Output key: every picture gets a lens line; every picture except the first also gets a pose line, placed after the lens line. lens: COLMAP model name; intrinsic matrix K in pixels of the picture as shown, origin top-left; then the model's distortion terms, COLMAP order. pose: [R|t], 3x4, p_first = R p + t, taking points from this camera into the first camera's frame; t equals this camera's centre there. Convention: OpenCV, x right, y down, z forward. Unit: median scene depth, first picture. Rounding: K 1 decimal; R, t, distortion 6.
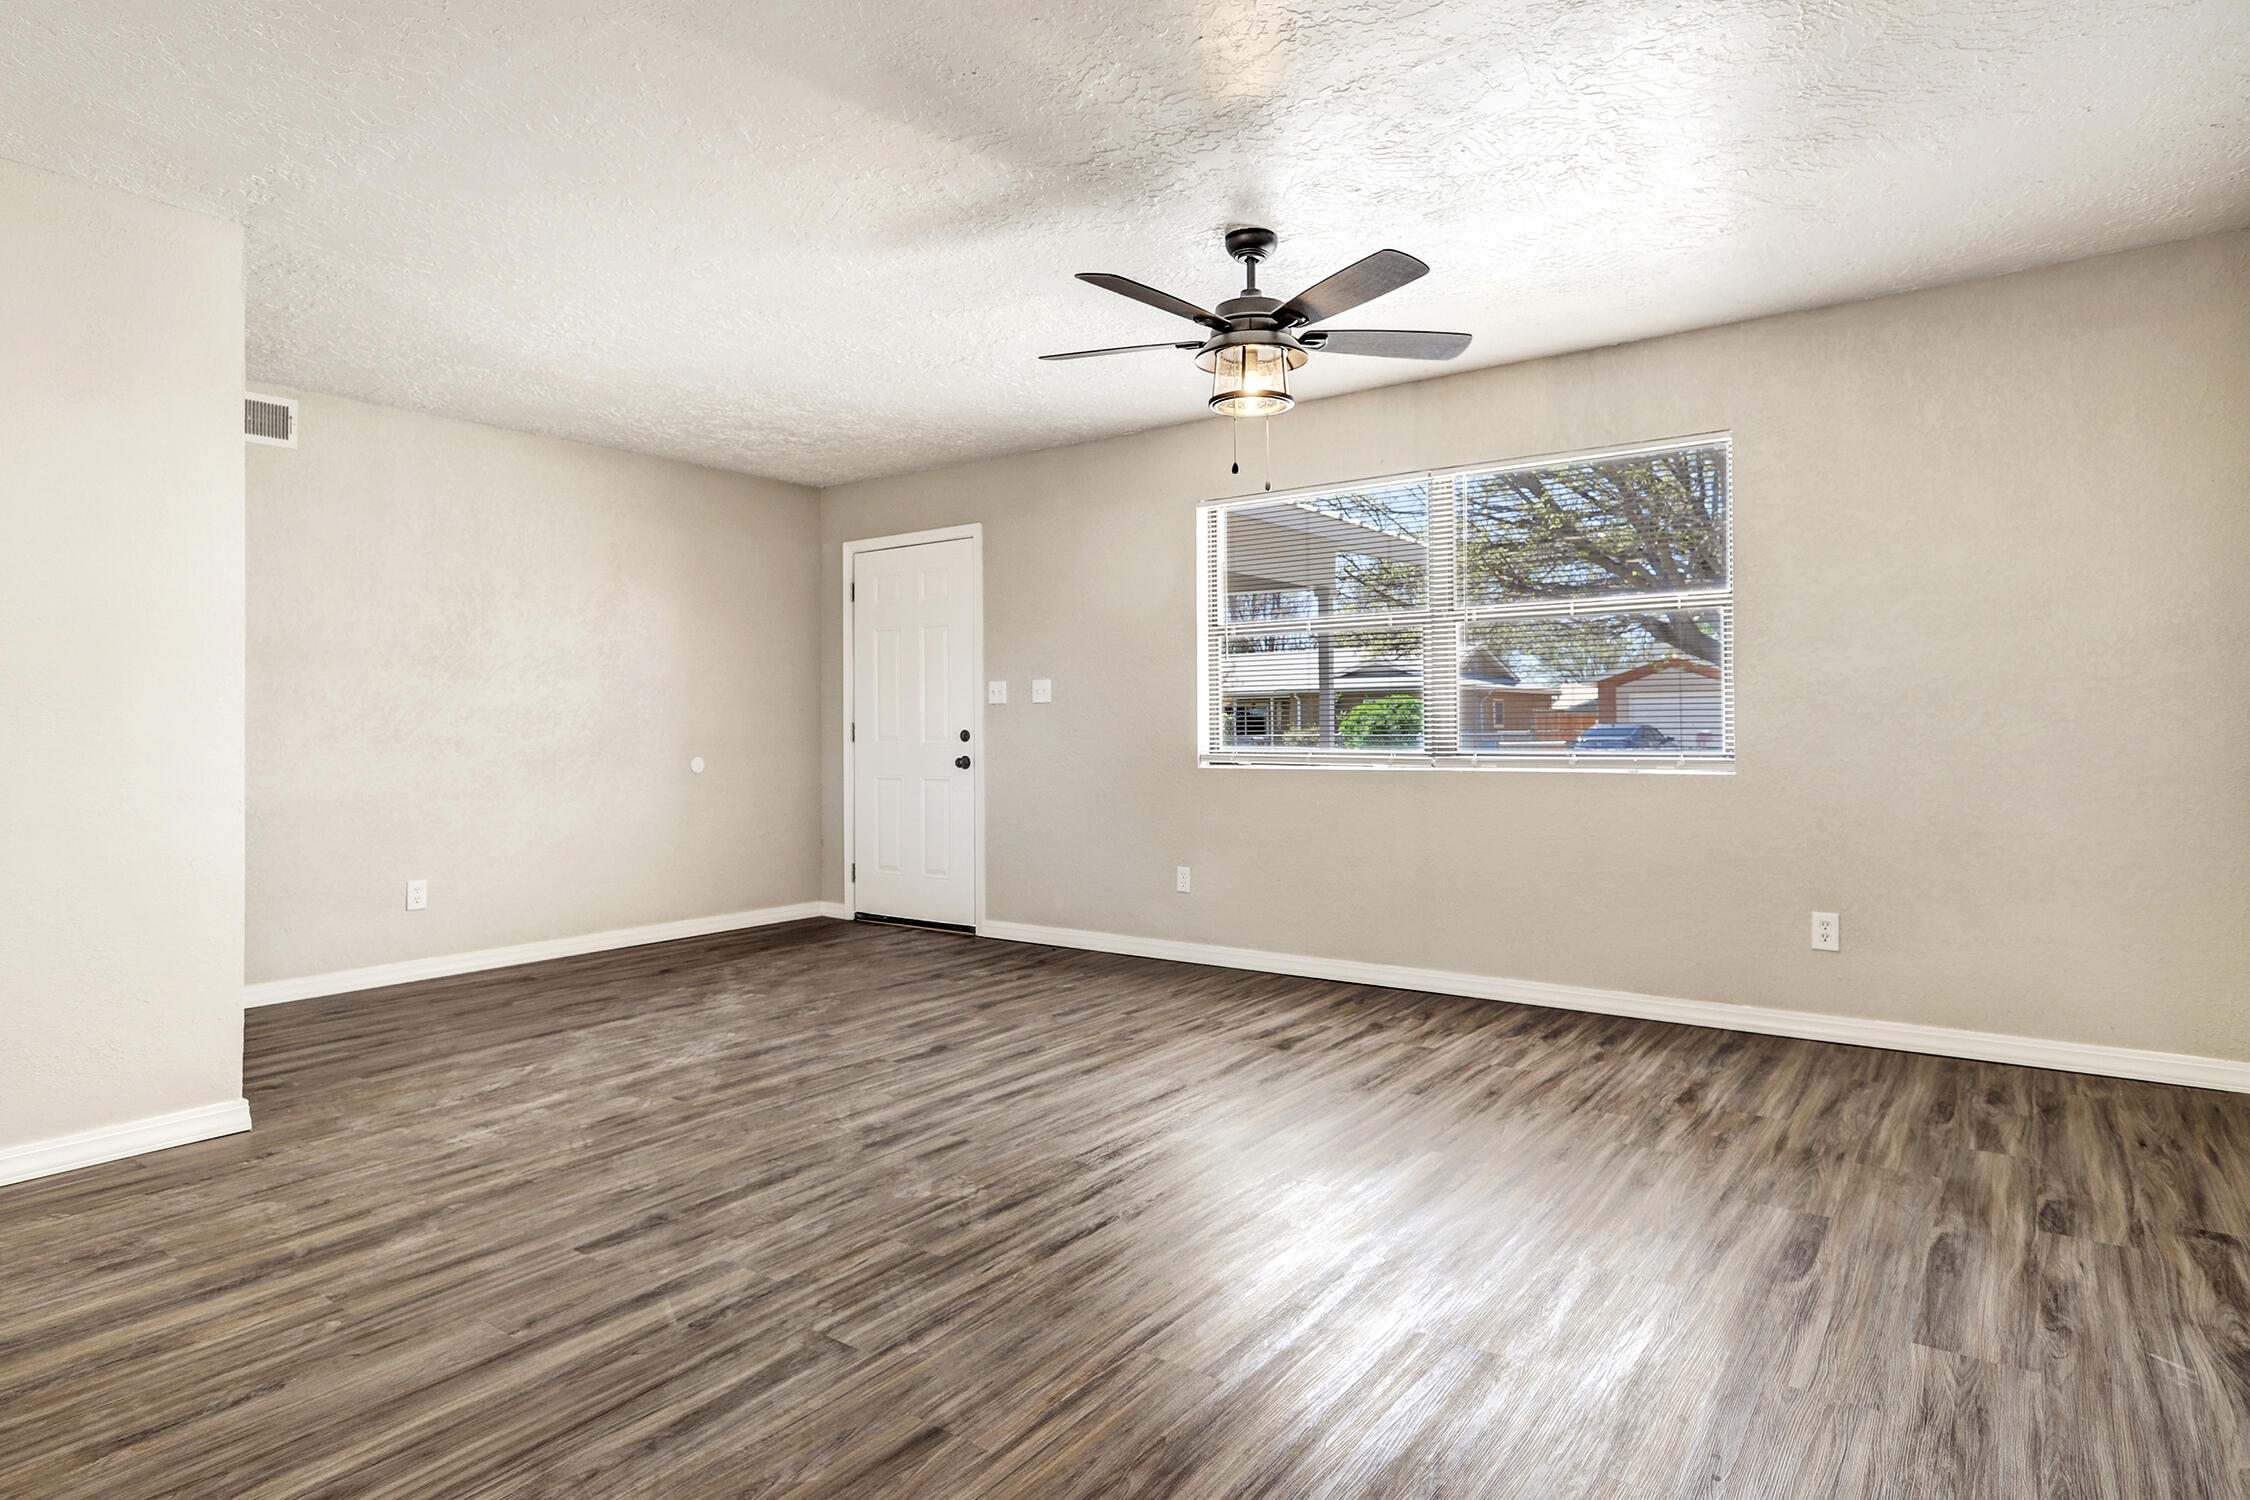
lens RADIAL K [[1222.8, 0, 1119.9], [0, 1222.8, 736.4], [0, 0, 1]] dist [0.000177, 0.001185]
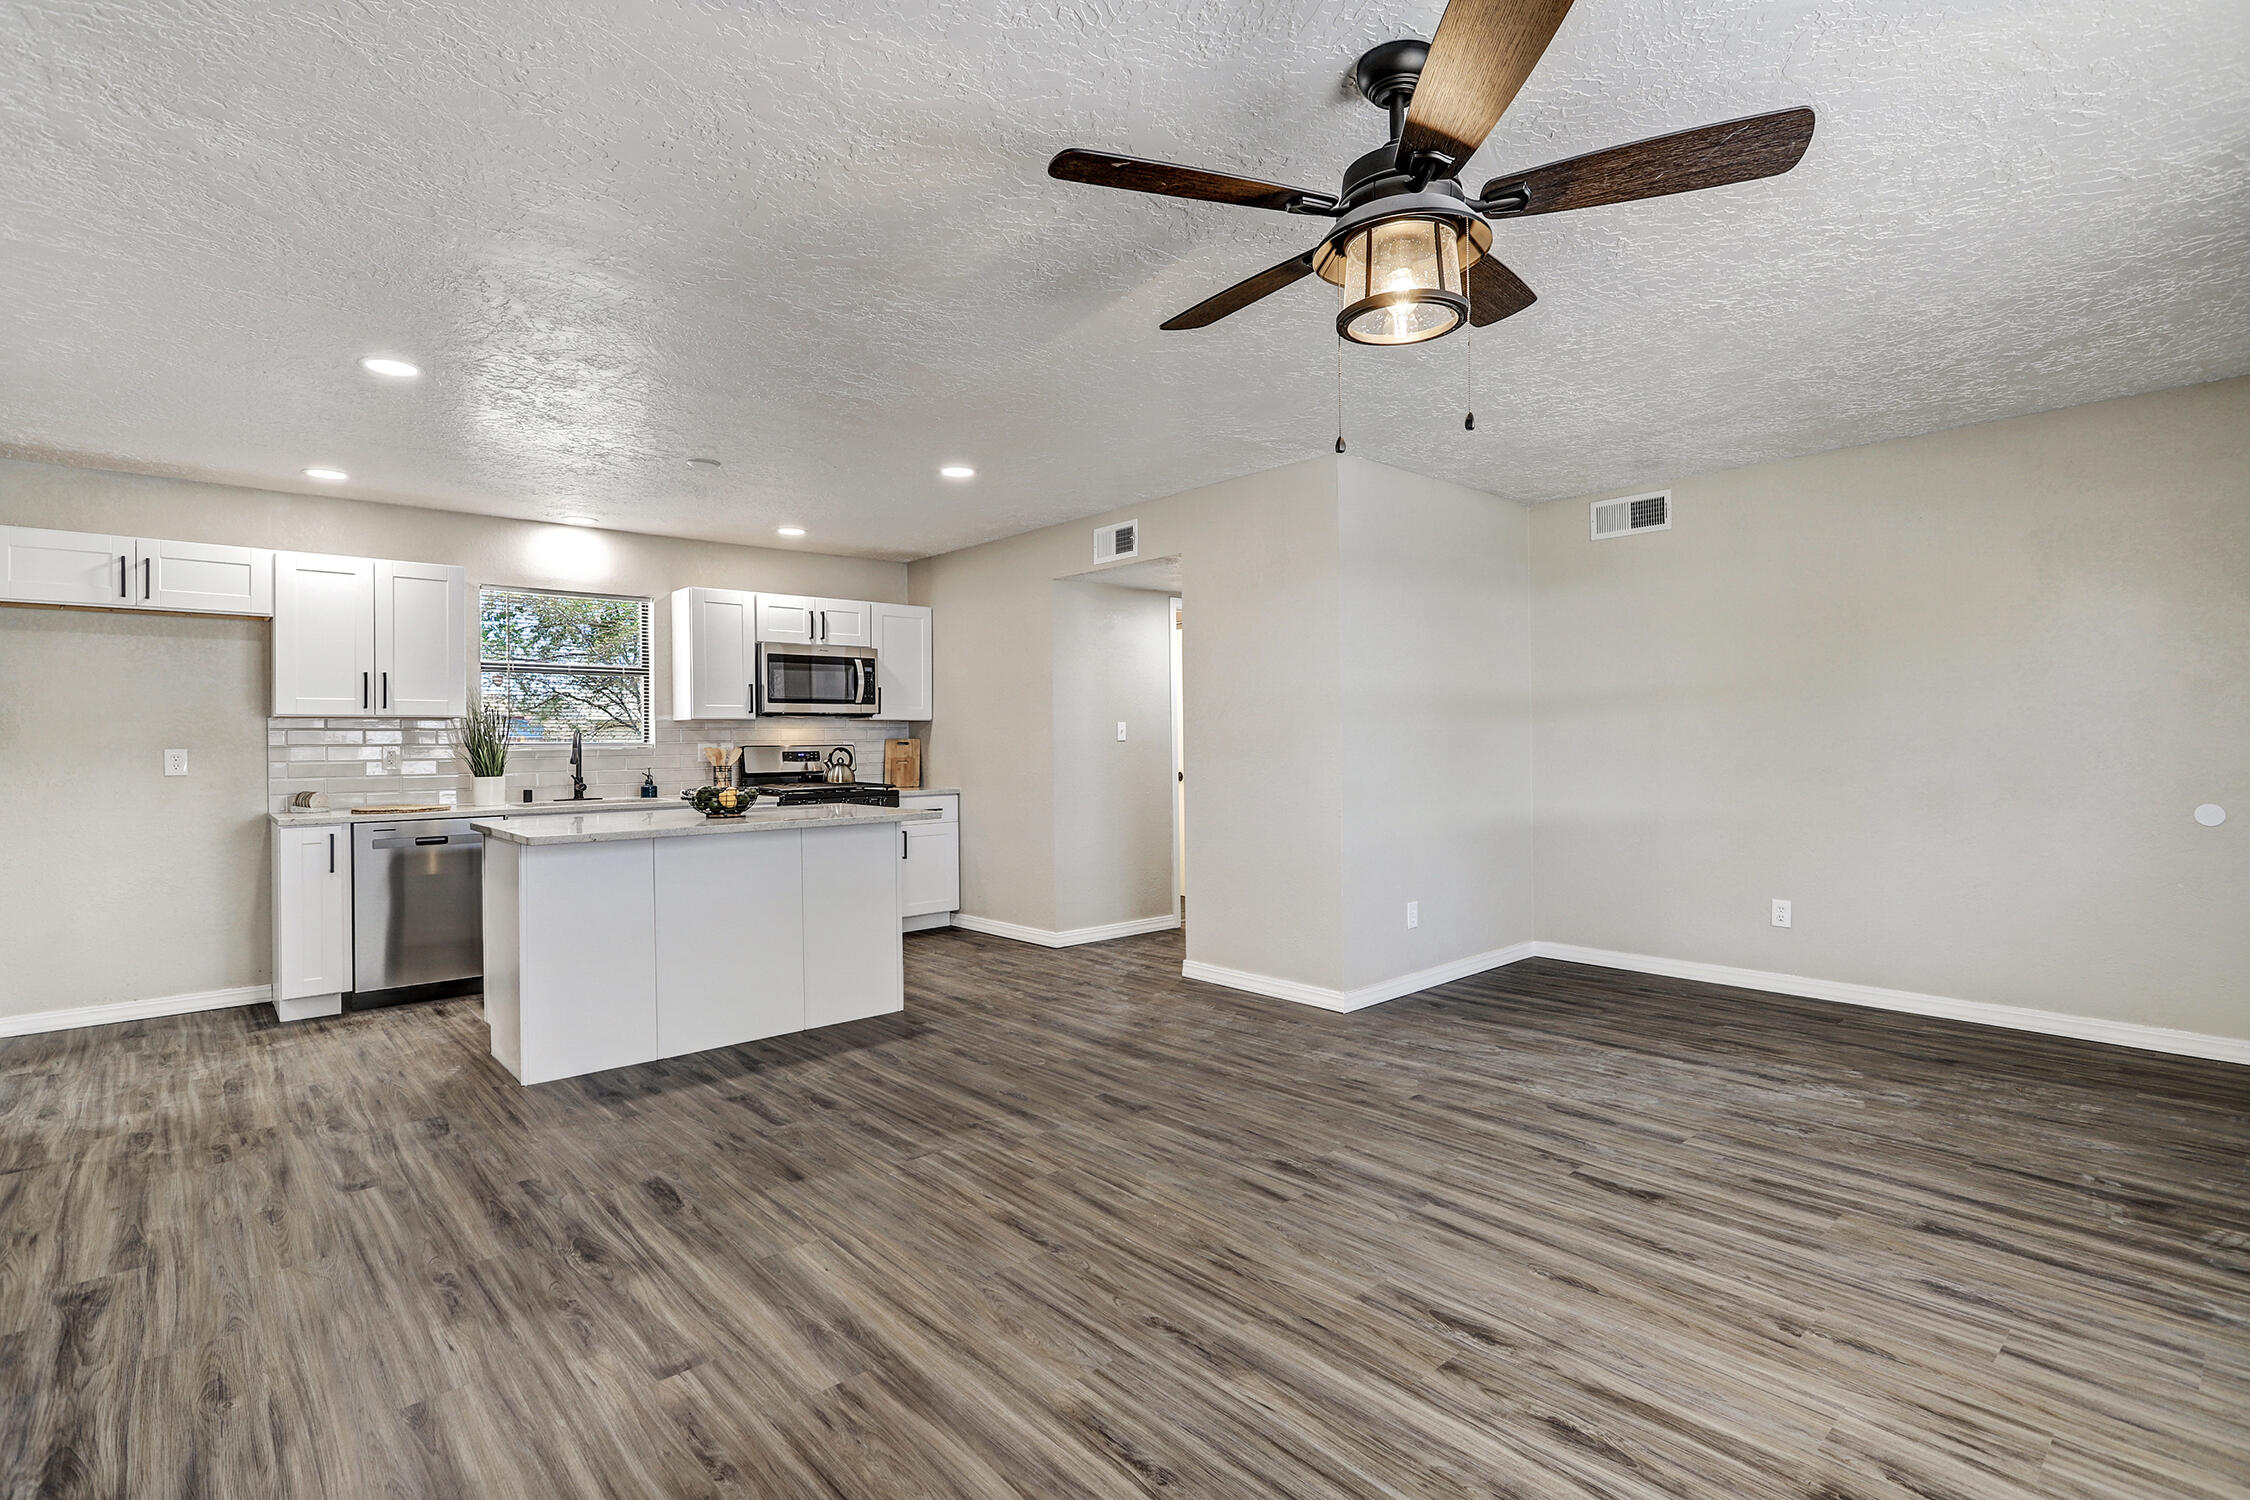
lens RADIAL K [[1072.7, 0, 1121.5], [0, 1072.7, 743.8], [0, 0, 1]] dist [-0.000909, 0.000510]
pose [[-0.206096, 0.015912, -0.978402, 0.712921], [0.005859, 0.999870, 0.015027, -0.055960], [0.978514, -0.002636, -0.206163, 0.982907]]
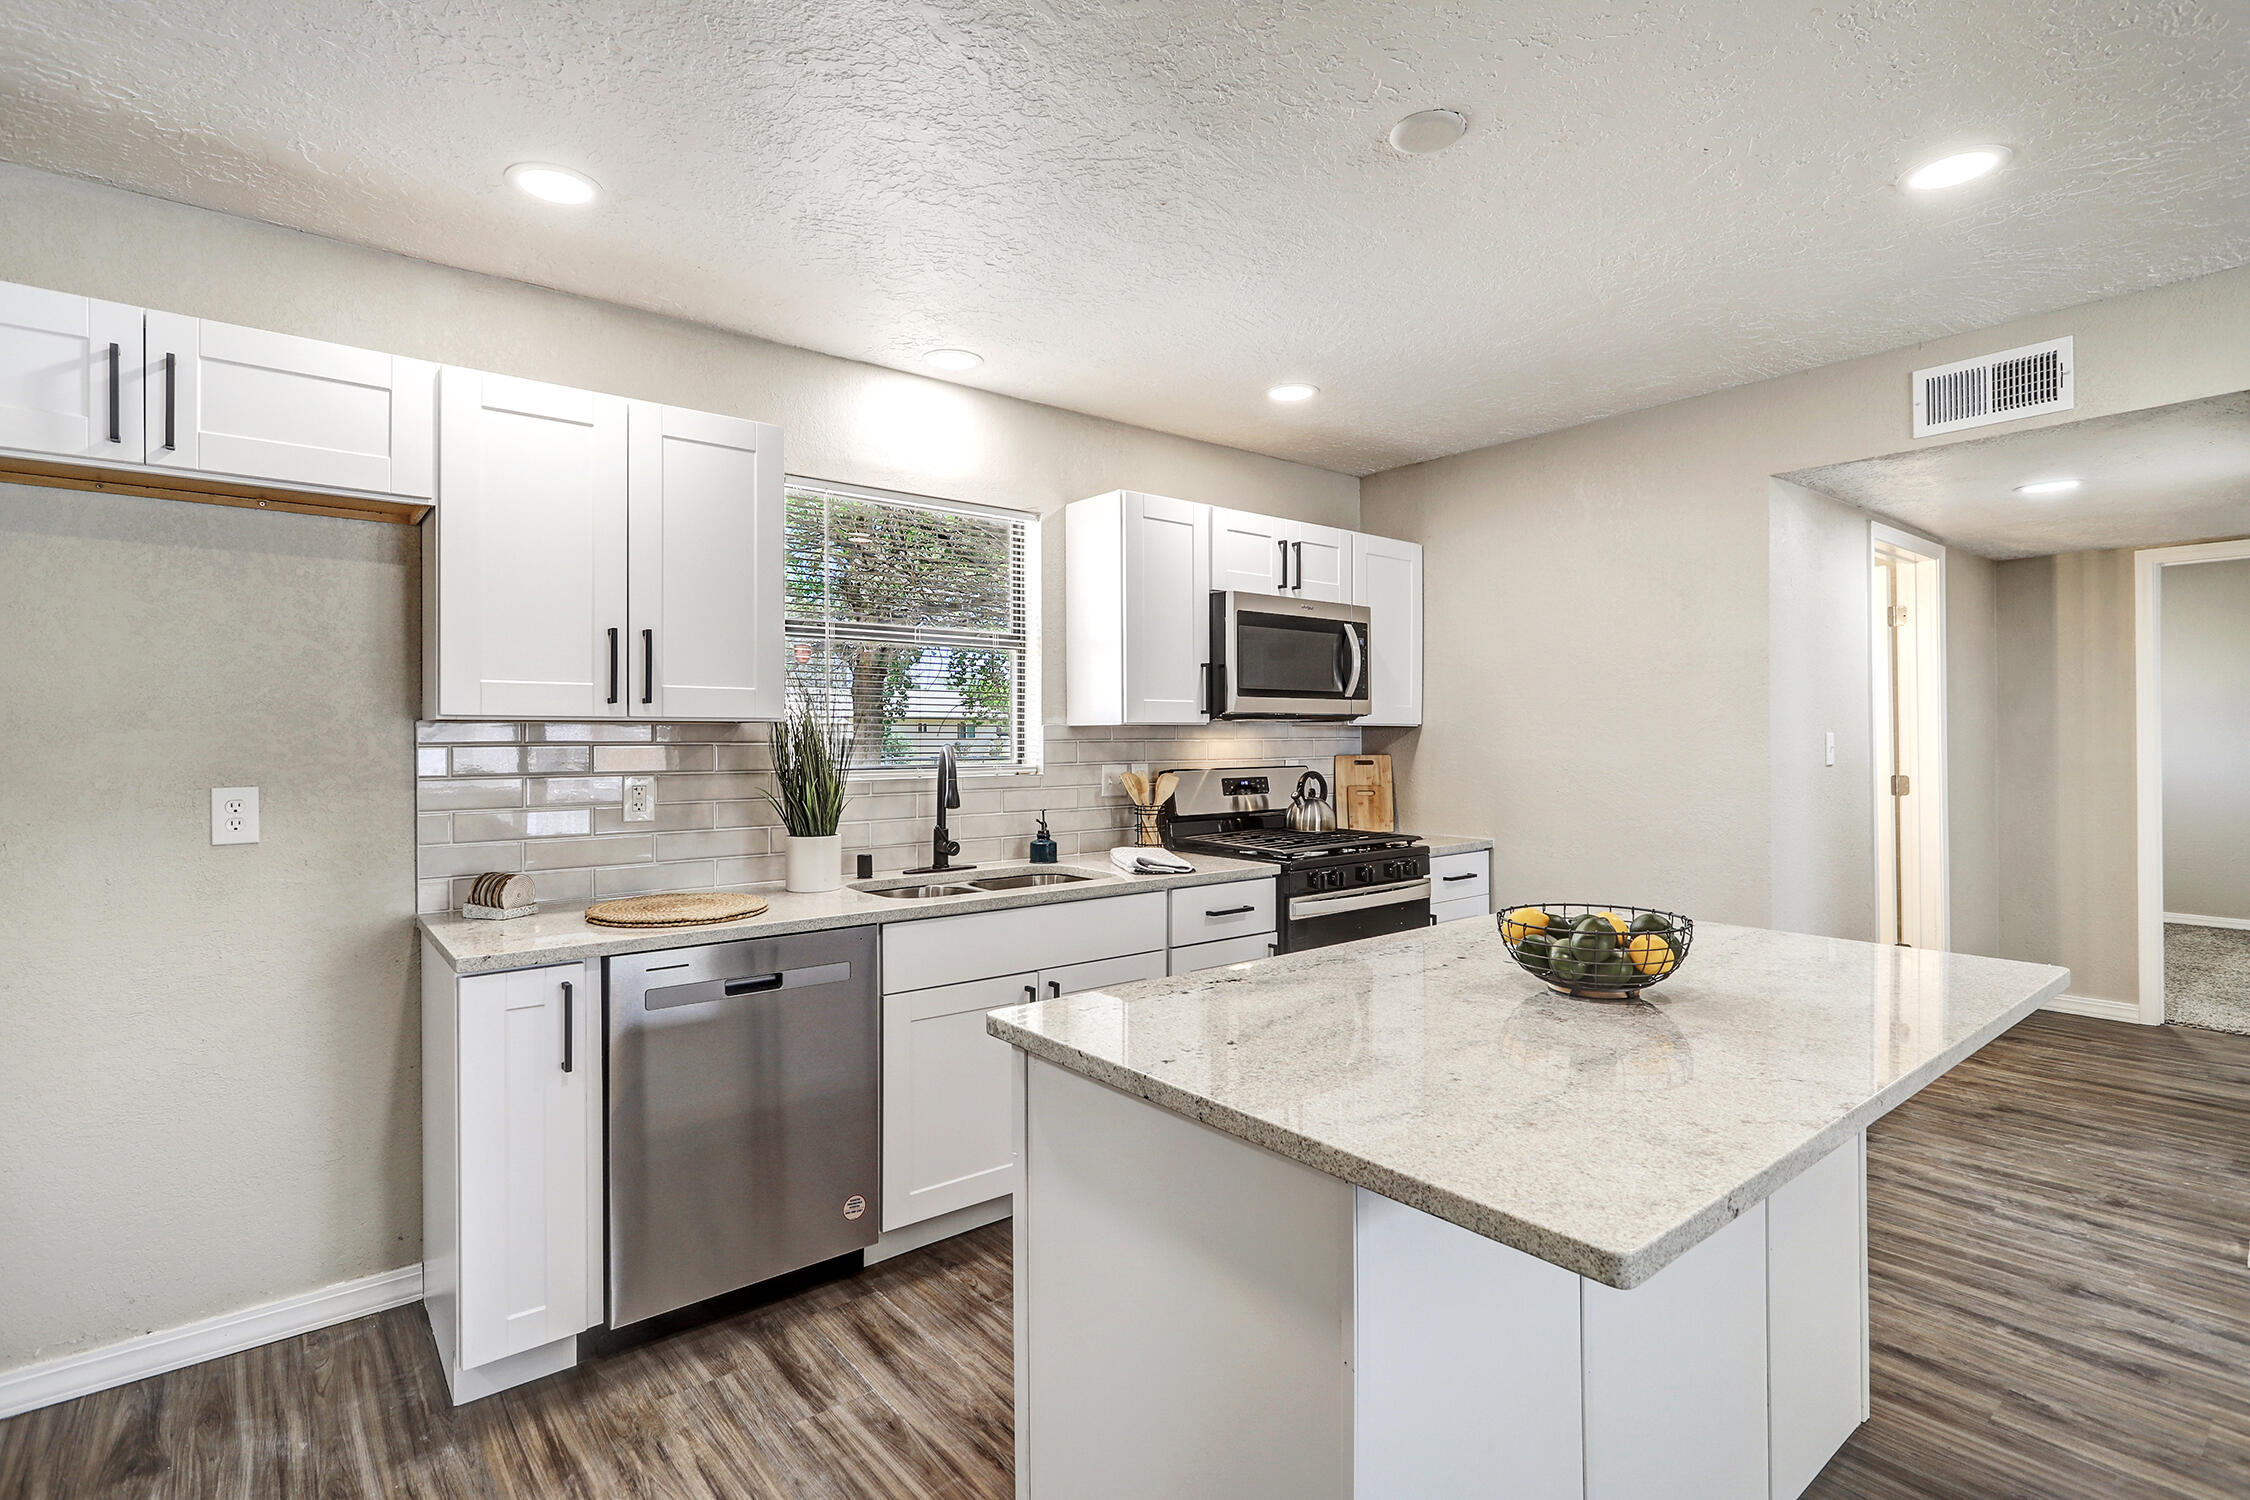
lens RADIAL K [[1072.7, 0, 1117.1], [0, 1072.7, 741.7], [0, 0, 1]] dist [-0.000909, 0.000510]
pose [[-0.255303, 0.016548, -0.966720, 0.077541], [-0.001085, 0.999848, 0.017401, -0.076029], [0.966861, 0.005491, -0.255246, 0.154386]]
